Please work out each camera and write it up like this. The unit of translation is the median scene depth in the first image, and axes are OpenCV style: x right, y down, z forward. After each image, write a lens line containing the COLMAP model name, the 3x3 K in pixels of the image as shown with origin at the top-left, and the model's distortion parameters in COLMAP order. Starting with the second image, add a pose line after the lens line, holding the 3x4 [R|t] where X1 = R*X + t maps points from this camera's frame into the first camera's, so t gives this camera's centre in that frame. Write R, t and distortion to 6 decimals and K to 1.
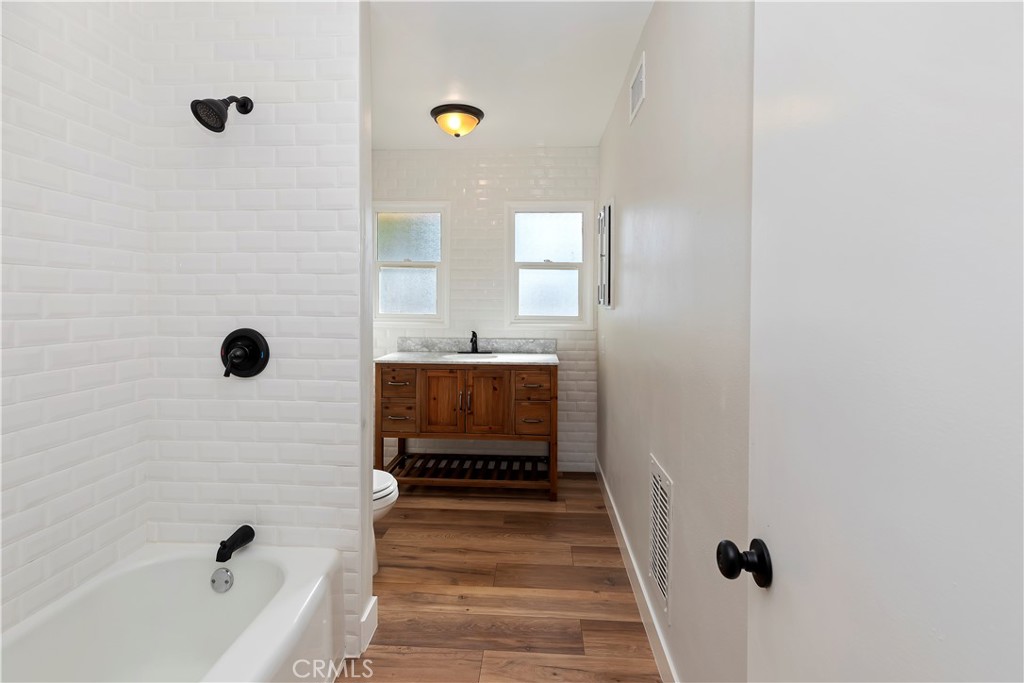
lens RADIAL K [[471.7, 0, 507.6], [0, 471.7, 313.9], [0, 0, 1]] dist [-0.000909, 0.000005]
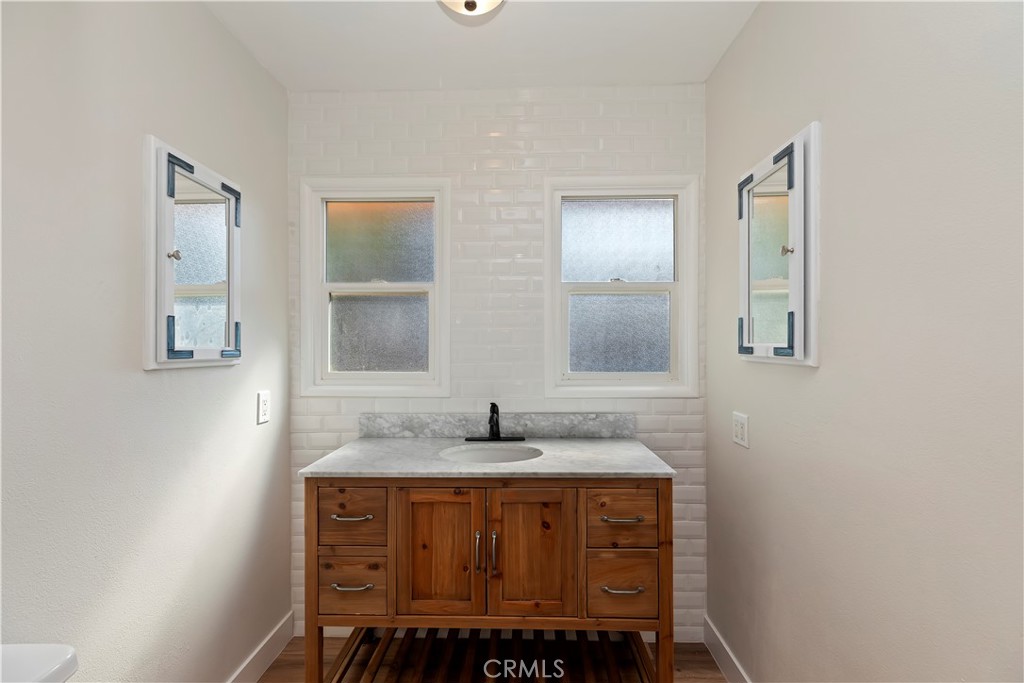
lens RADIAL K [[471.7, 0, 514.6], [0, 471.7, 341.6], [0, 0, 1]] dist [-0.000909, 0.000005]
pose [[0.999276, -0.010535, 0.036560, -0.075430], [0.011813, 0.999320, -0.034932, -0.018662], [-0.036167, 0.035339, 0.998721, 0.488576]]
